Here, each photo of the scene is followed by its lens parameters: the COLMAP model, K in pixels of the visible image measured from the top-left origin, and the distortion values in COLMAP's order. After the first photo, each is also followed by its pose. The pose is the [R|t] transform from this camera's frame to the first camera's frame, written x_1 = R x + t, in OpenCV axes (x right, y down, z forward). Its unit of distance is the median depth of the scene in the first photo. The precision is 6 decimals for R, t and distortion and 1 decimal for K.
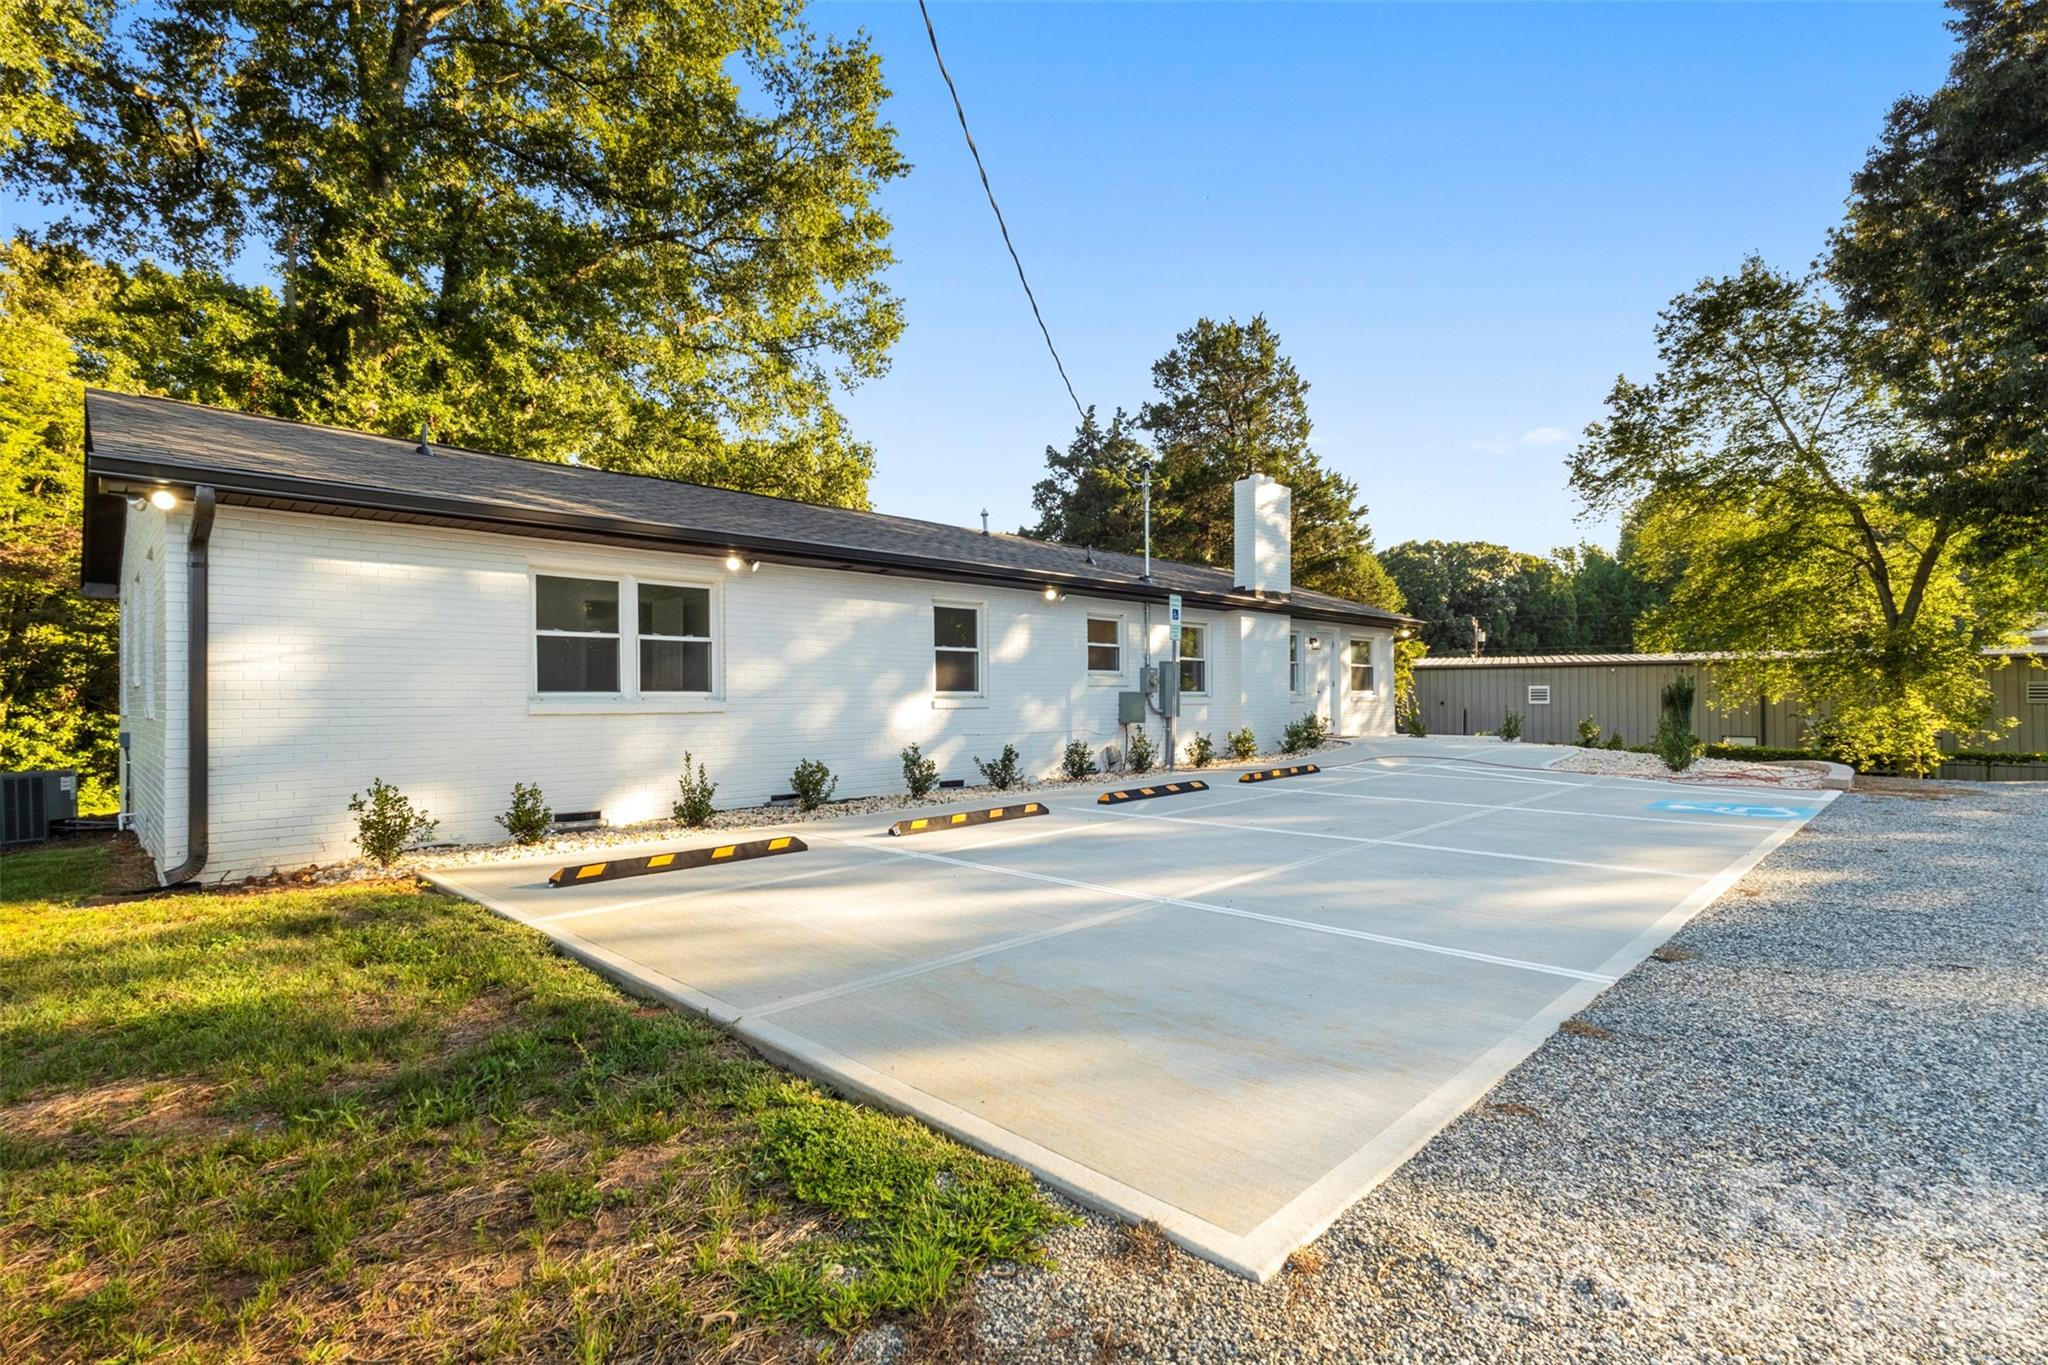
lens RADIAL K [[944.6, 0, 1005.4], [0, 944.6, 681.5], [0, 0, 1]] dist [0.007326, 0.000254]
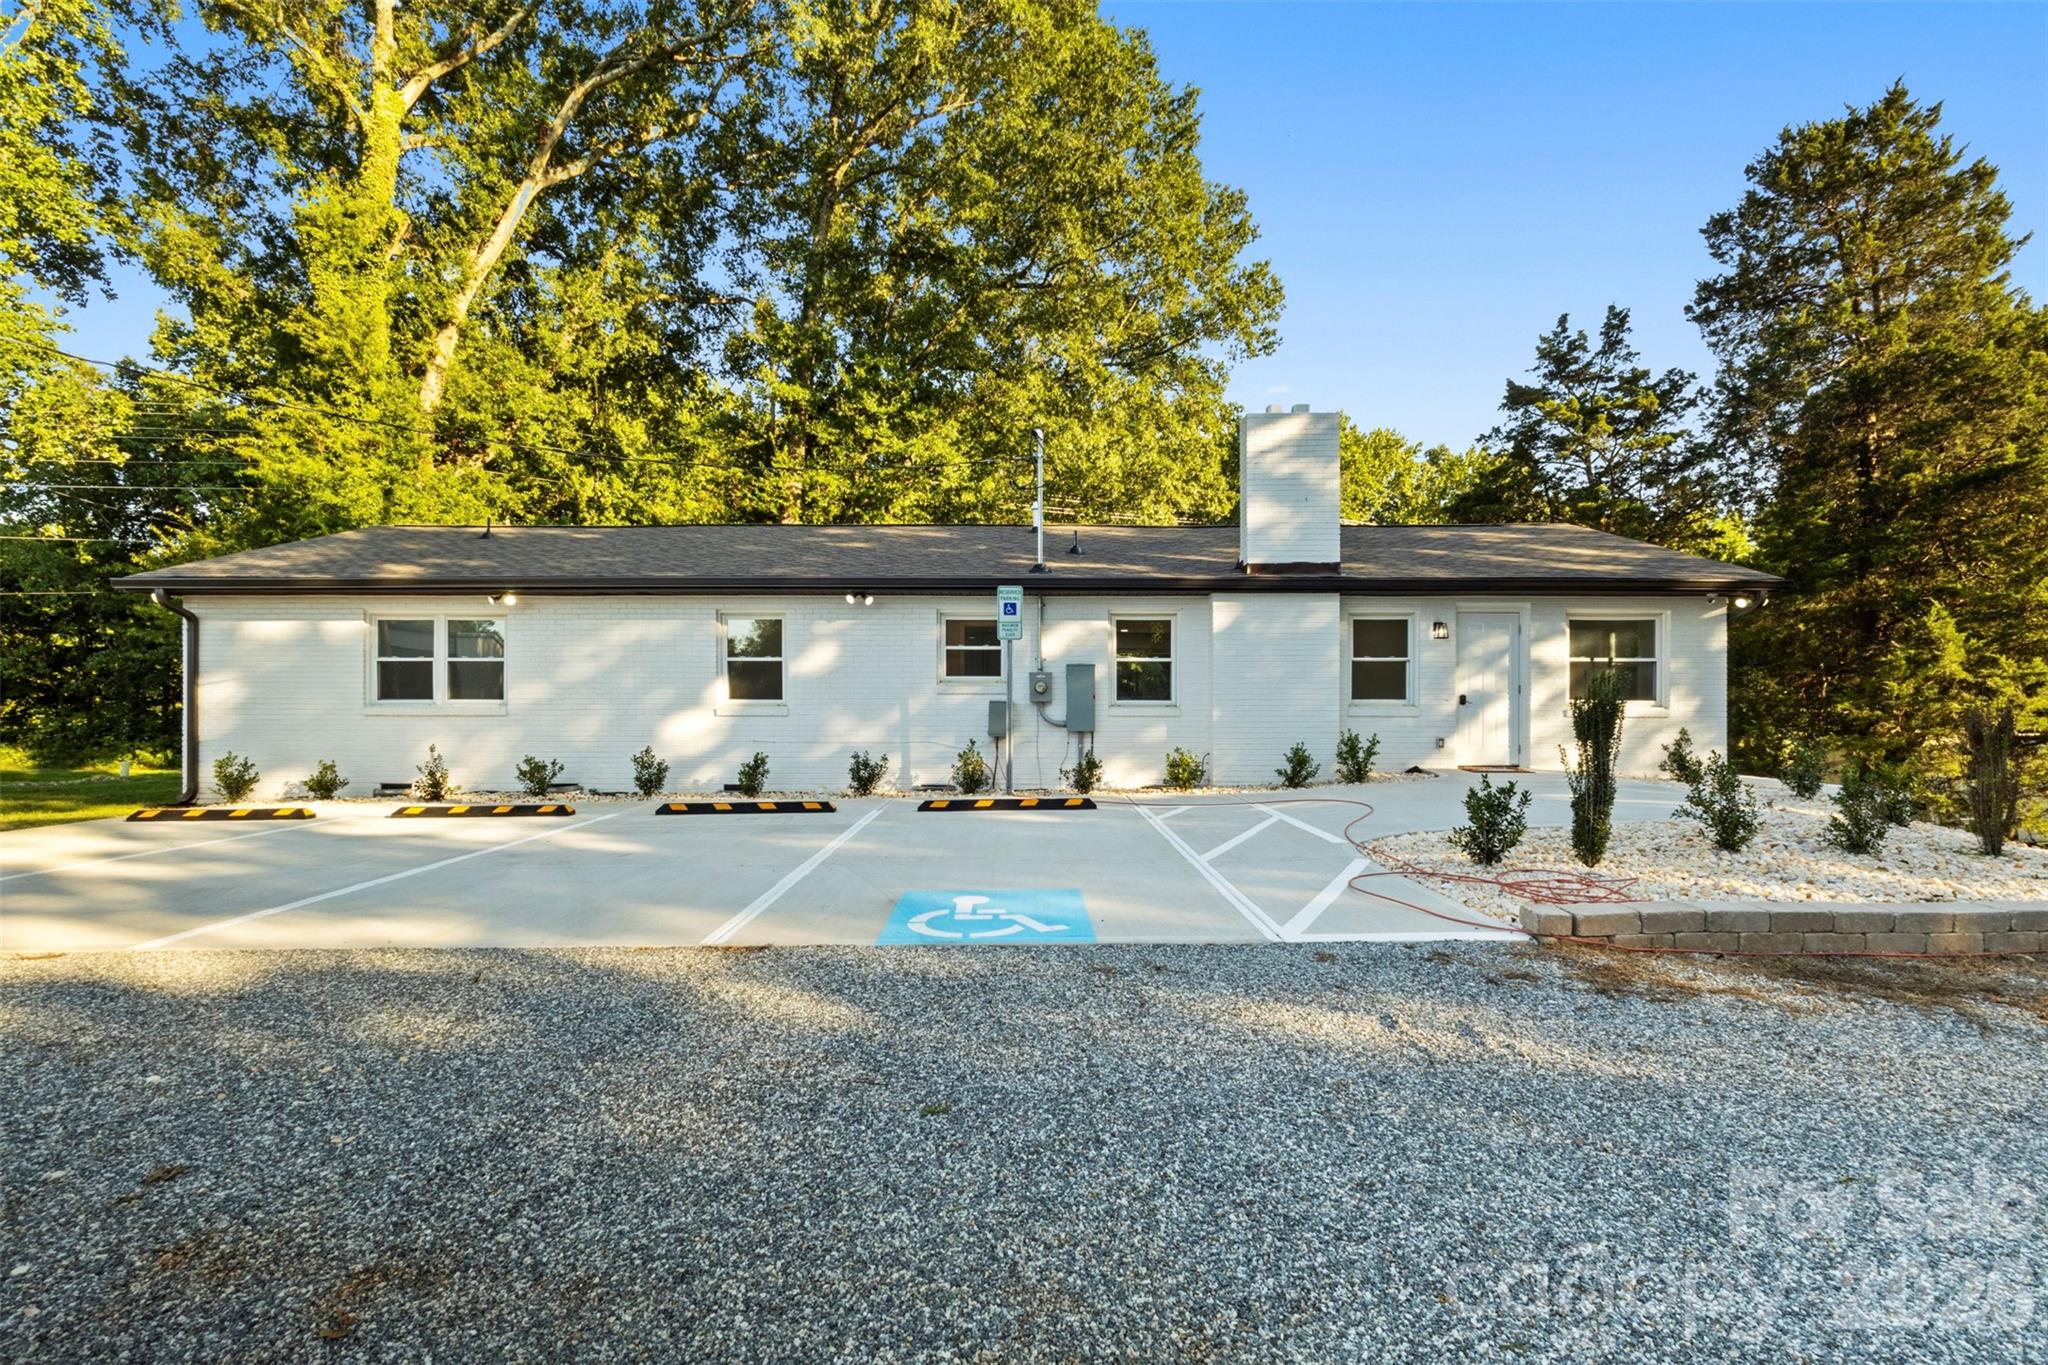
lens RADIAL K [[944.6, 0, 1025.8], [0, 944.6, 697.6], [0, 0, 1]] dist [0.007326, 0.000254]
pose [[0.709313, 0.006060, -0.704868, 0.862249], [0.005072, 0.999893, 0.013701, -0.004830], [0.704875, -0.013294, 0.709207, 0.447641]]
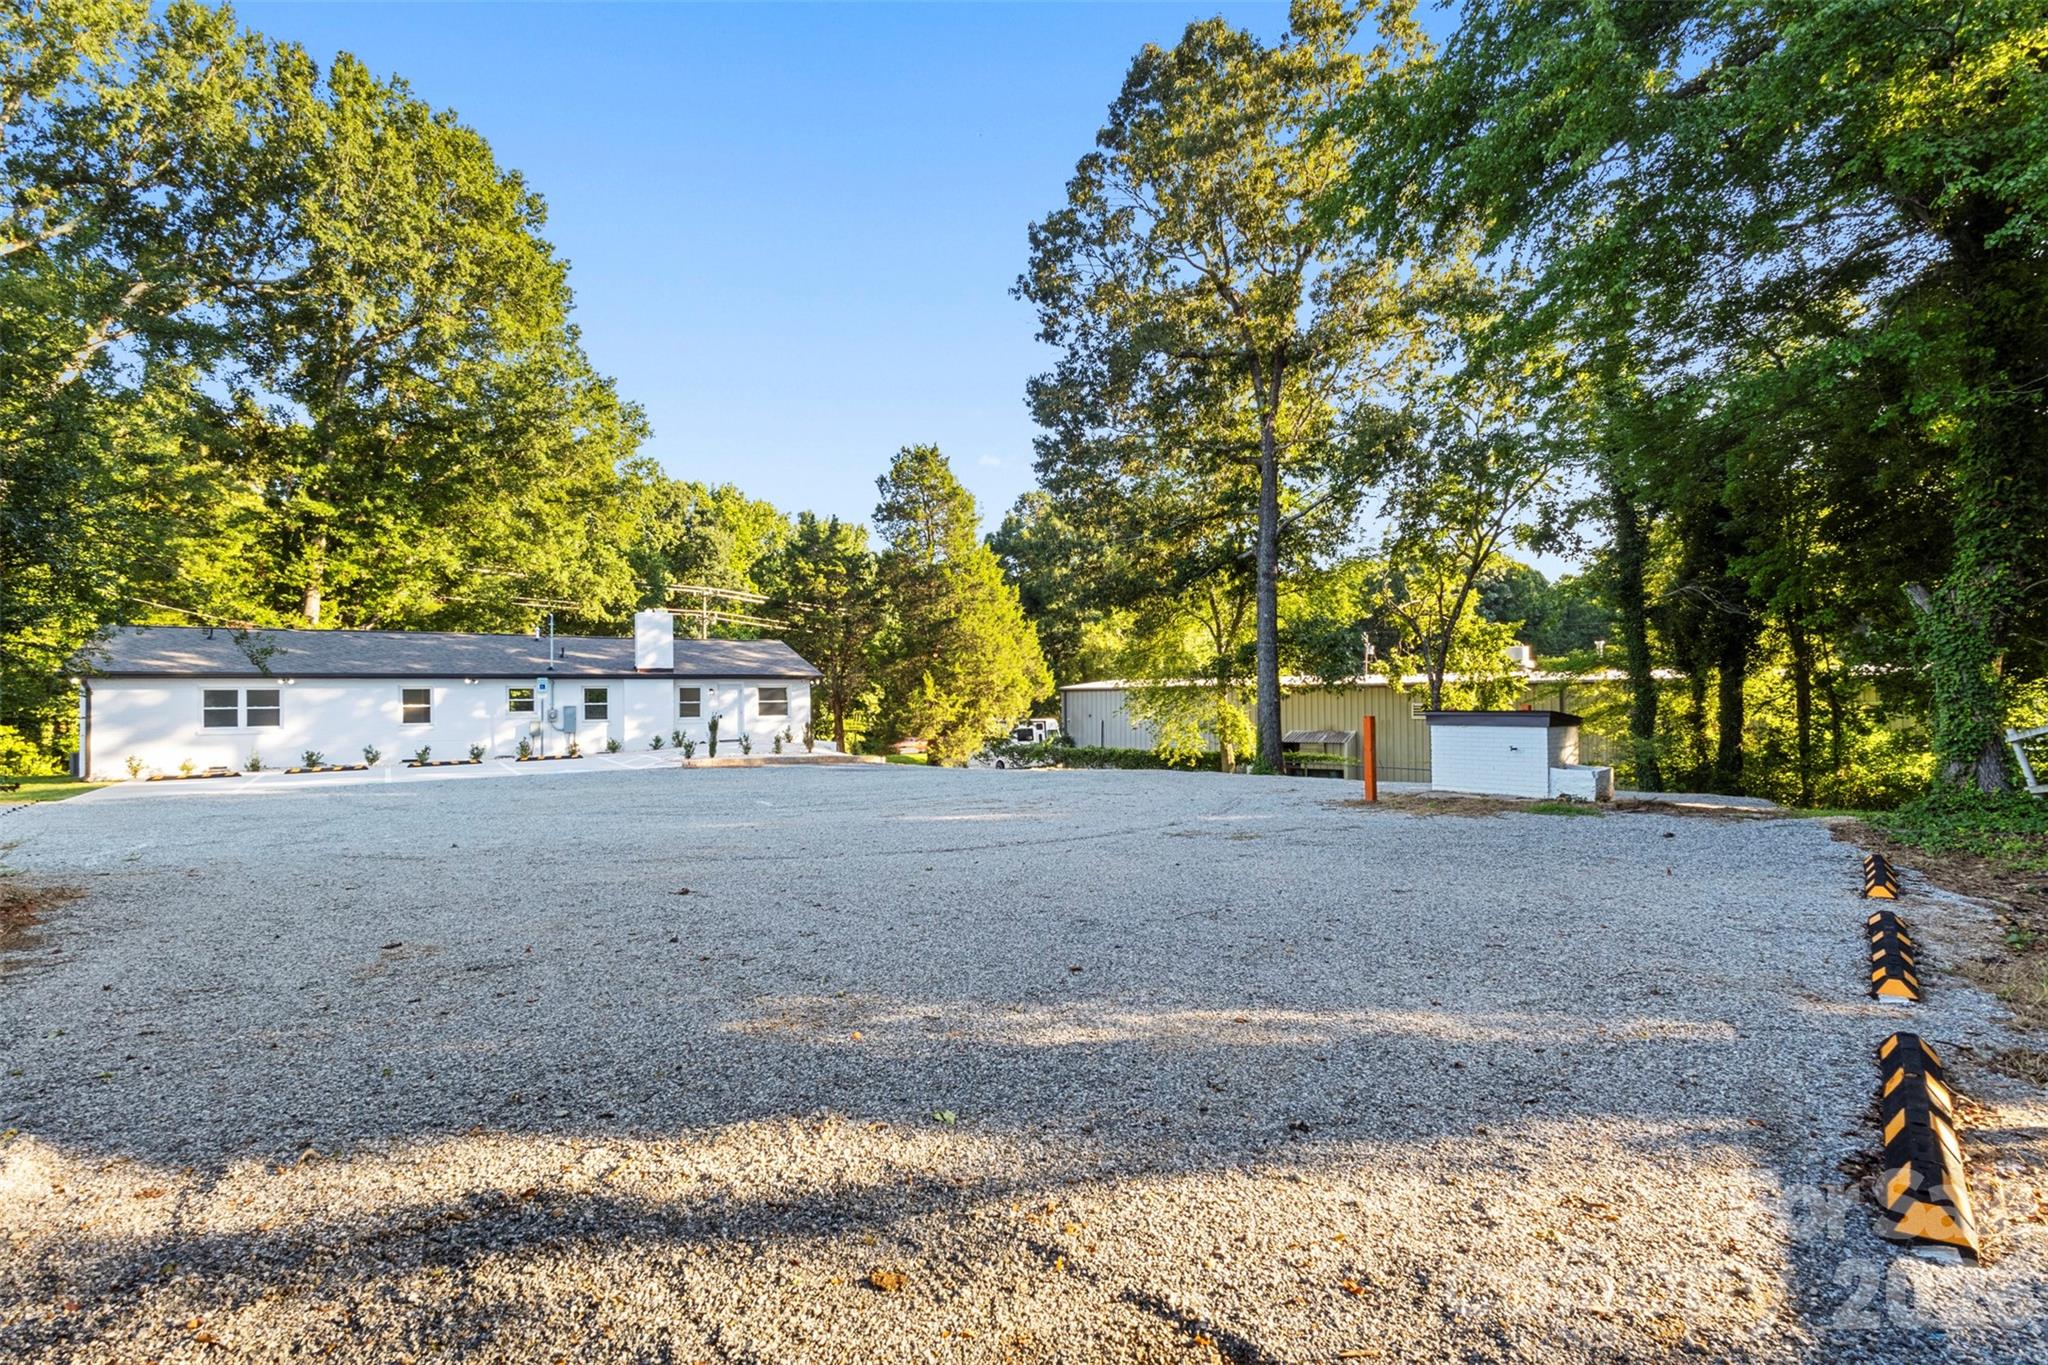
lens RADIAL K [[944.6, 0, 1013.5], [0, 944.6, 688.7], [0, 0, 1]] dist [0.007326, 0.000254]
pose [[0.979593, -0.001067, -0.200990, 1.877418], [0.003678, 0.999914, 0.012615, -0.099495], [0.200960, -0.013097, 0.979512, -1.049839]]
